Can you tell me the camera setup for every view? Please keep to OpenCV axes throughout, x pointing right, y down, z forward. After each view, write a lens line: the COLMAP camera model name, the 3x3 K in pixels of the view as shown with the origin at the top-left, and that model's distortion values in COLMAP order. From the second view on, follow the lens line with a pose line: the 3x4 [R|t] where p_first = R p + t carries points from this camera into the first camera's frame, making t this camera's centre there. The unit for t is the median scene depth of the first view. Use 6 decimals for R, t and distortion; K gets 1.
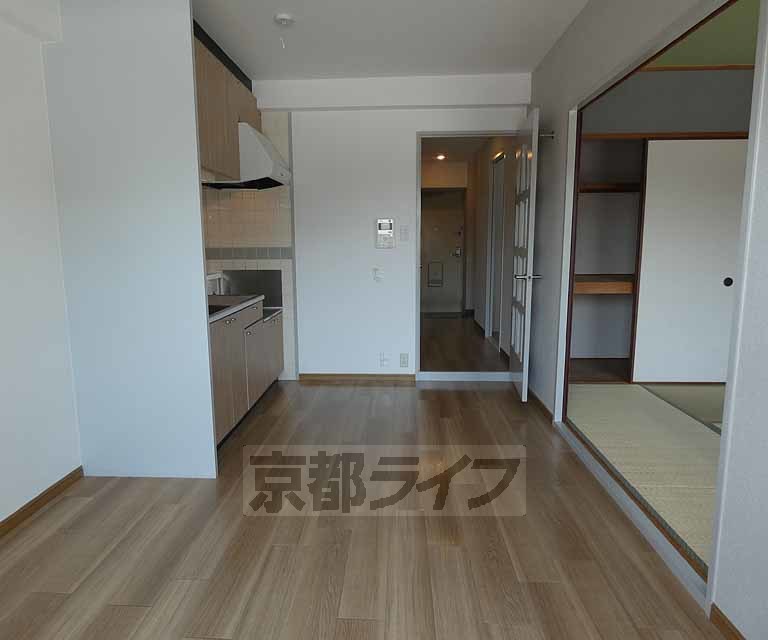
lens RADIAL K [[521.3, 0, 383.1], [0, 521.3, 320.5], [0, 0, 1]] dist [0.002381, -0.005524]
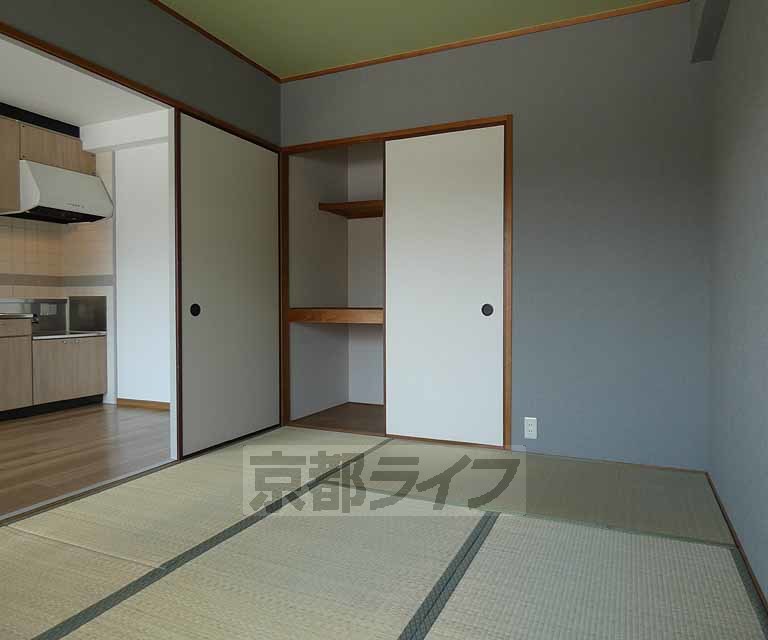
lens RADIAL K [[521.3, 0, 384.5], [0, 521.3, 319.8], [0, 0, 1]] dist [0.002381, -0.005524]
pose [[0.935541, 0.022081, -0.352527, 0.715584], [-0.065241, 0.991674, -0.111023, 0.031014], [0.347140, 0.126866, 0.929192, 0.222924]]
